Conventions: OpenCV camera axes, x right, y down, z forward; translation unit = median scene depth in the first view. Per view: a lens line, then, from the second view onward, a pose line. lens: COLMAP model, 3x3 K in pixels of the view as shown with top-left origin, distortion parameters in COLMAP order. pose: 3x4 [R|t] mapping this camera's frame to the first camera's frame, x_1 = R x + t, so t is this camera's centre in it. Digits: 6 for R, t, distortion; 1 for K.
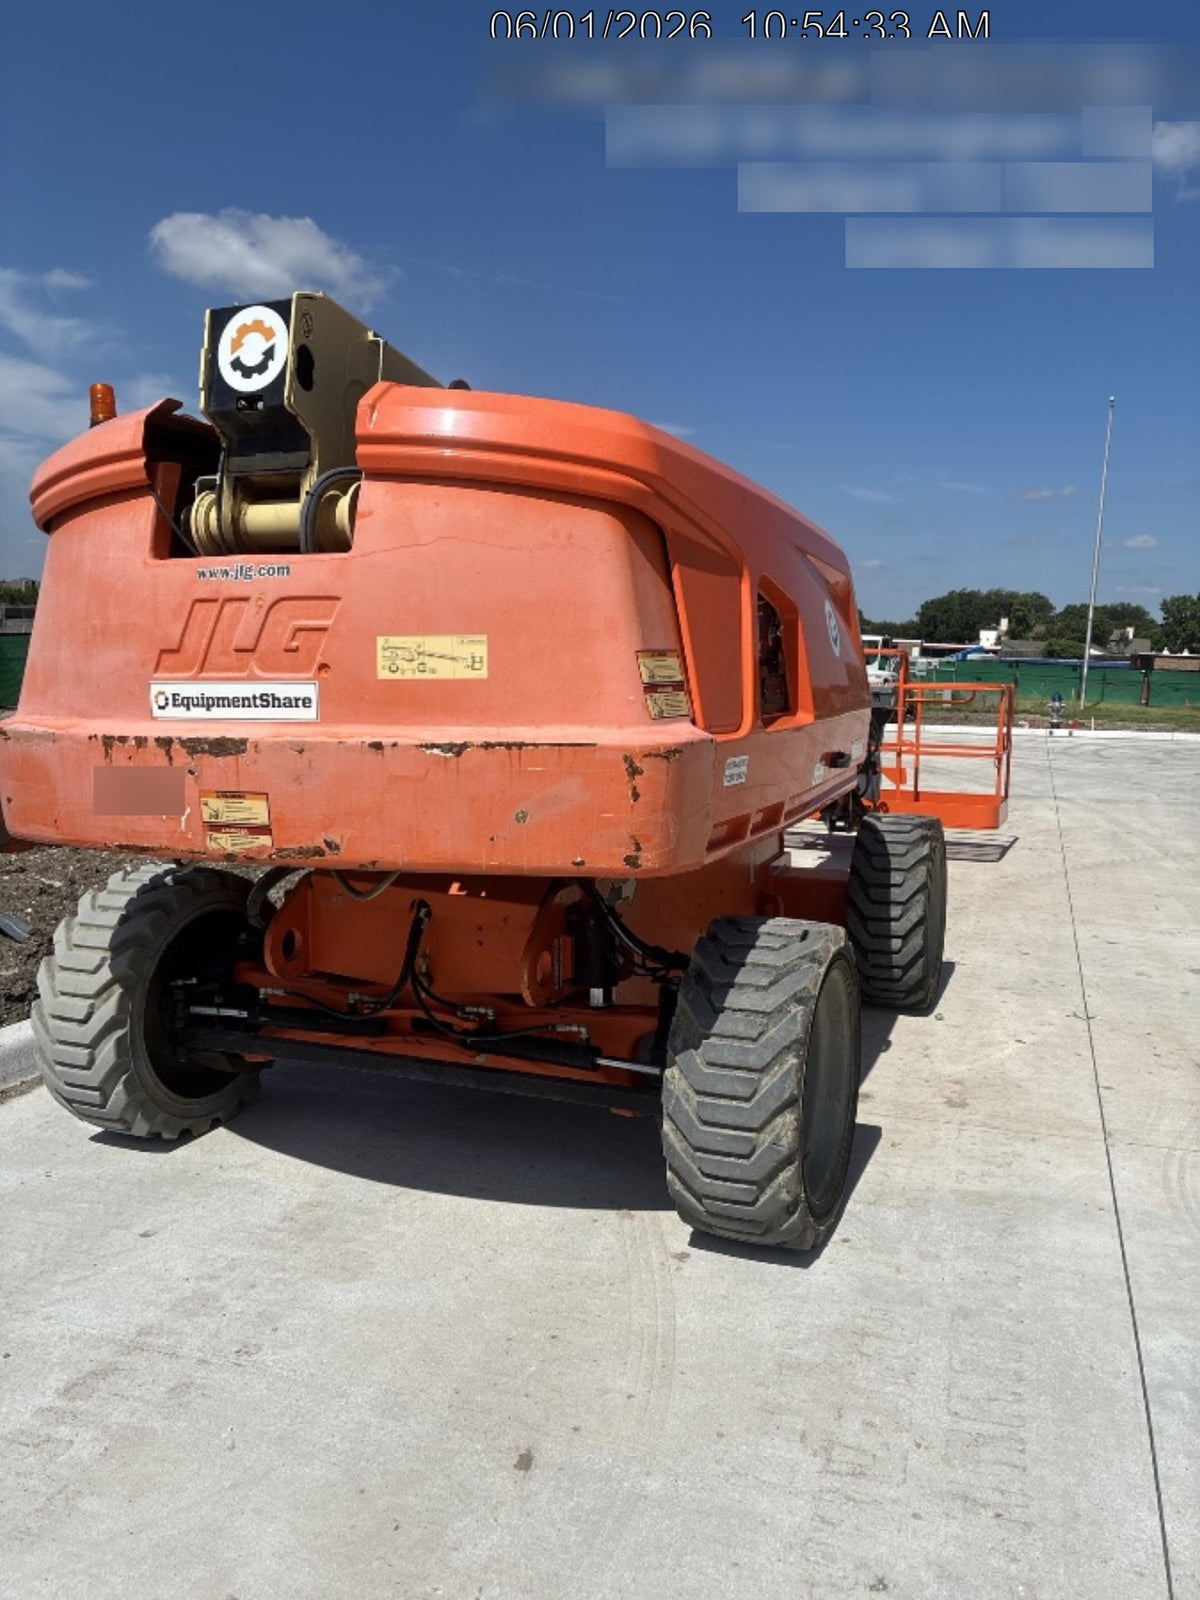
lens RADIAL K [[1148.6, 0, 637.8], [0, 1148.6, 802.6], [0, 0, 1]] dist [0.008298, -0.005792]
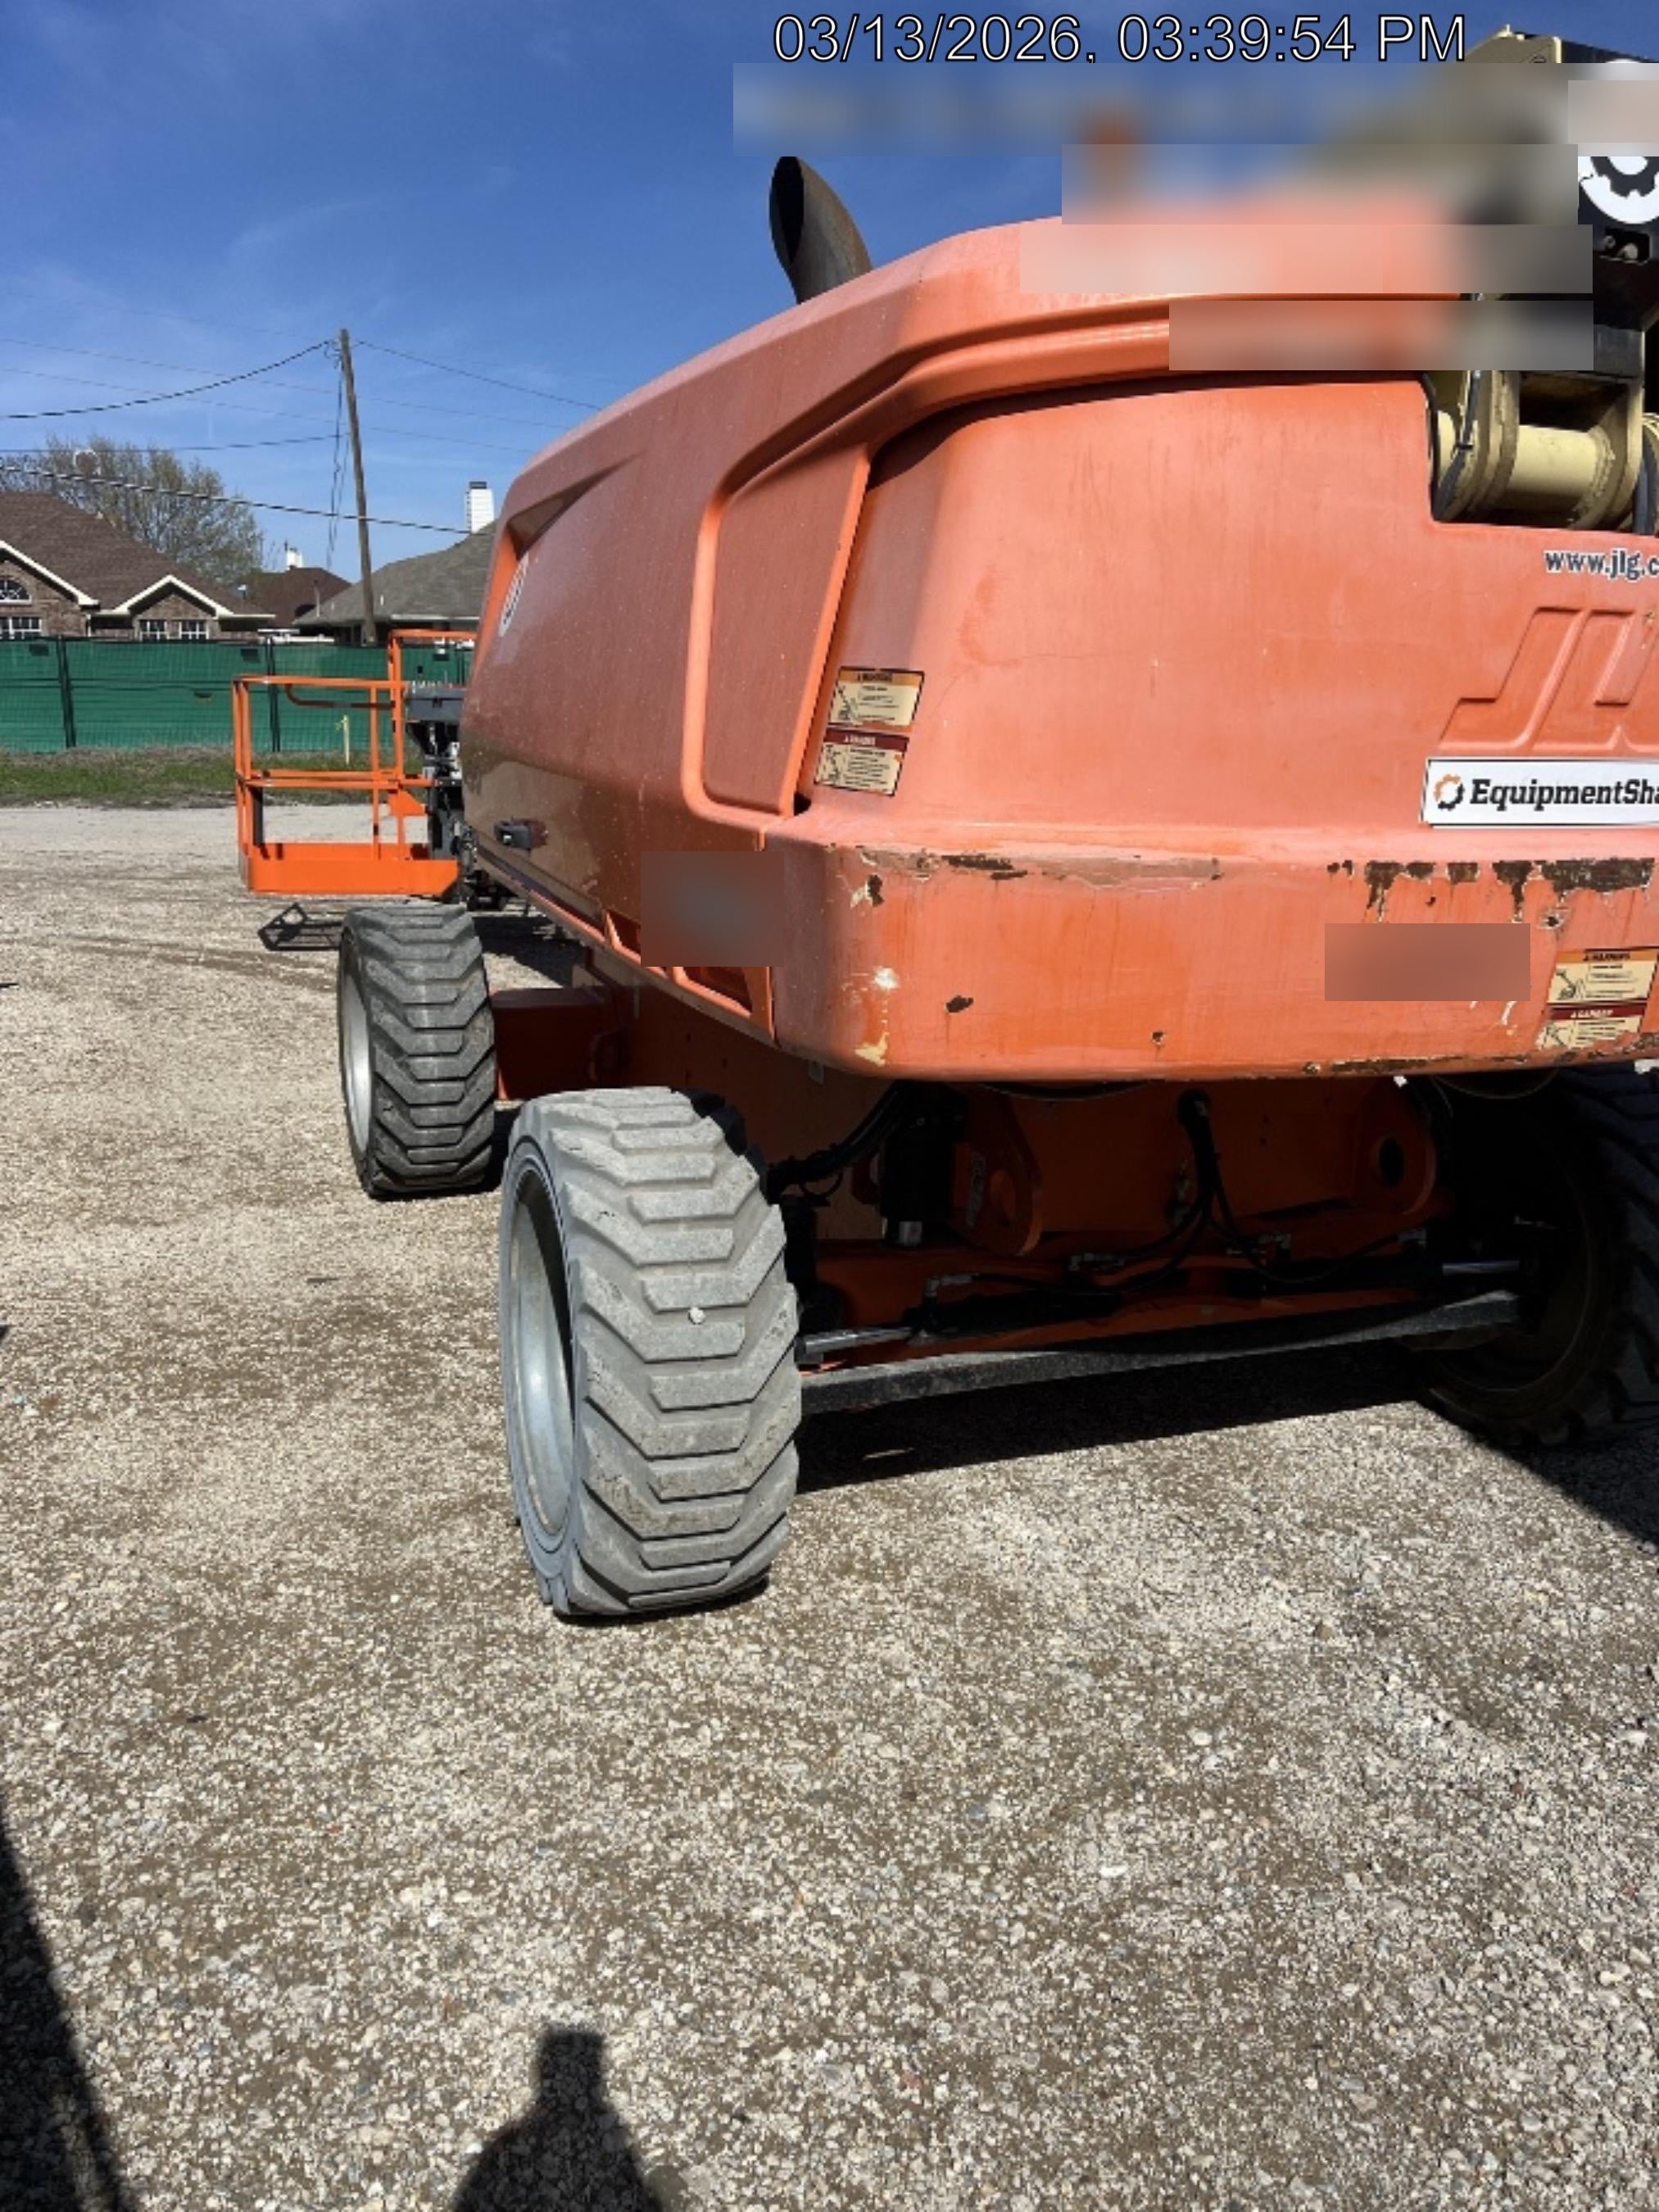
lens RADIAL K [[1588.0, 0, 819.3], [0, 1588.0, 1121.1], [0, 0, 1]] dist [0.008298, -0.005792]
pose [[0.764855, -0.151564, 0.626119, -1.189064], [0.045524, 0.982216, 0.182153, -0.090338], [-0.642592, -0.110818, 0.758153, 0.624262]]
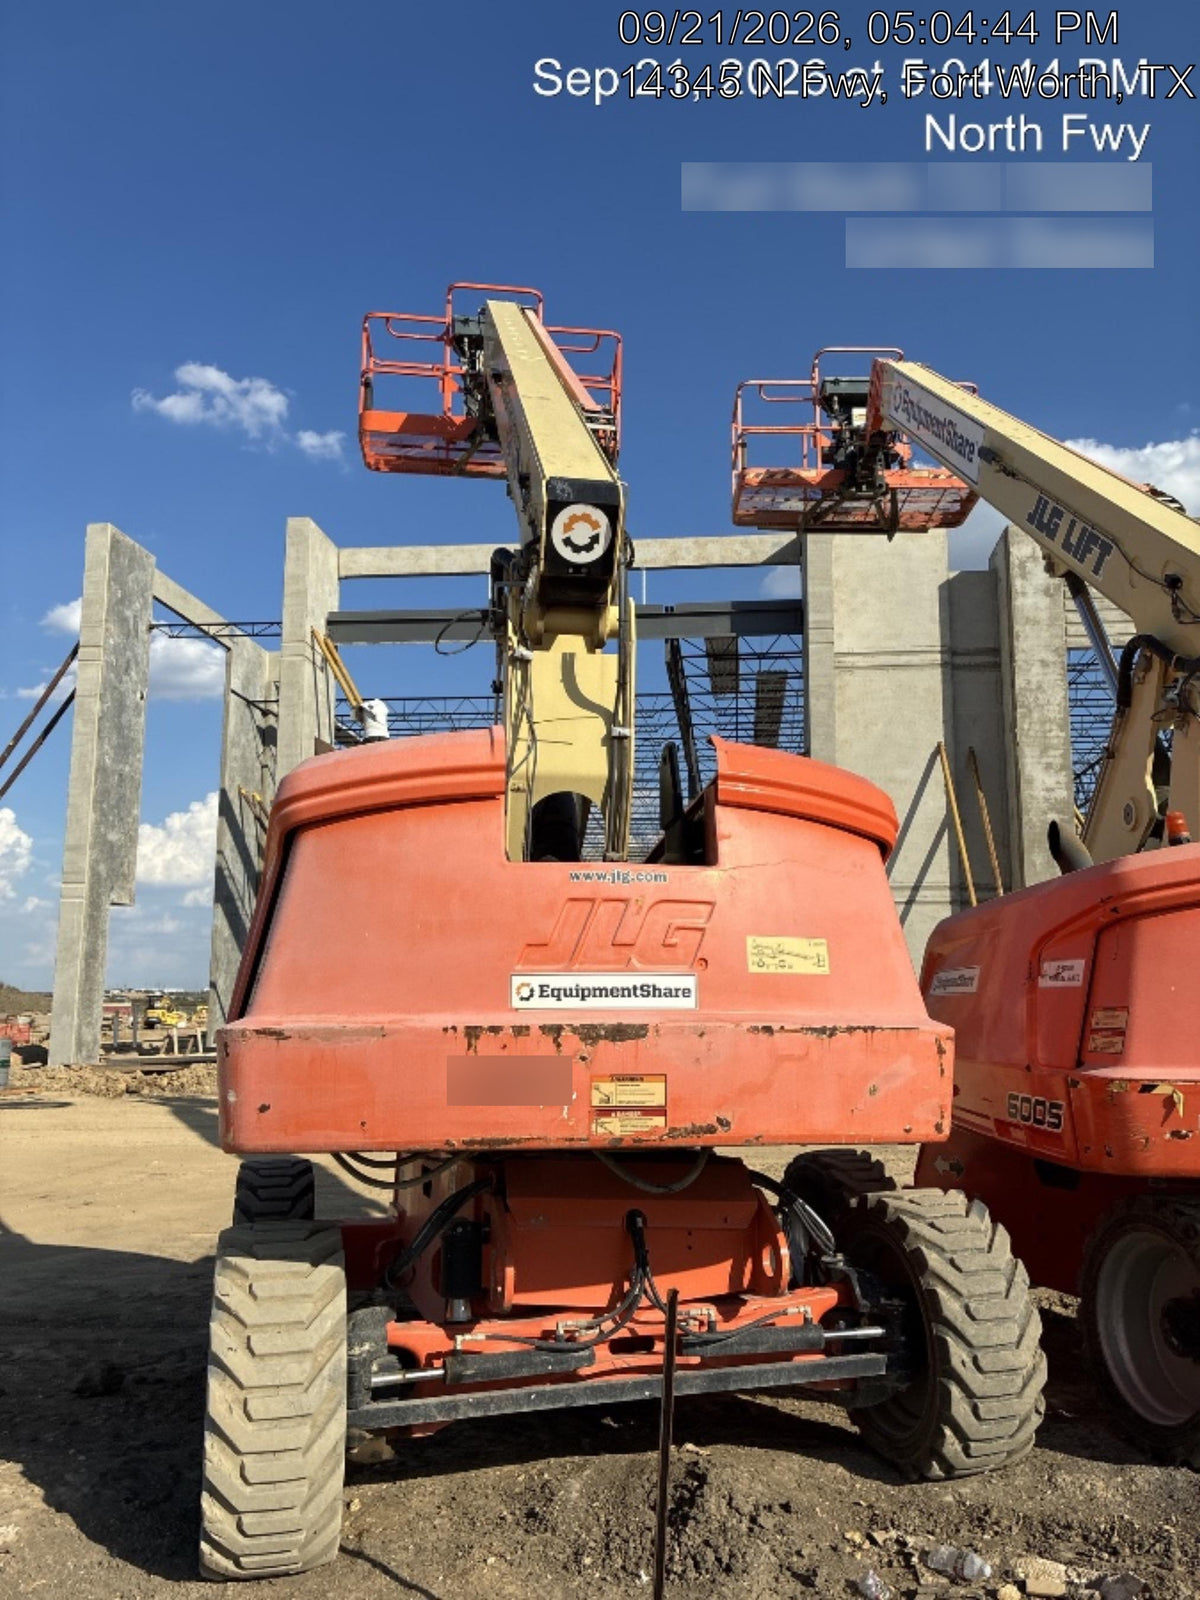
lens RADIAL K [[1148.6, 0, 609.1], [0, 1148.6, 813.9], [0, 0, 1]] dist [0.008298, -0.005792]
pose [[0.887287, 0.091817, 0.451987, -0.866400], [0.059285, 0.949150, -0.309192, 0.088247], [-0.457392, 0.301138, 0.836725, 0.044743]]
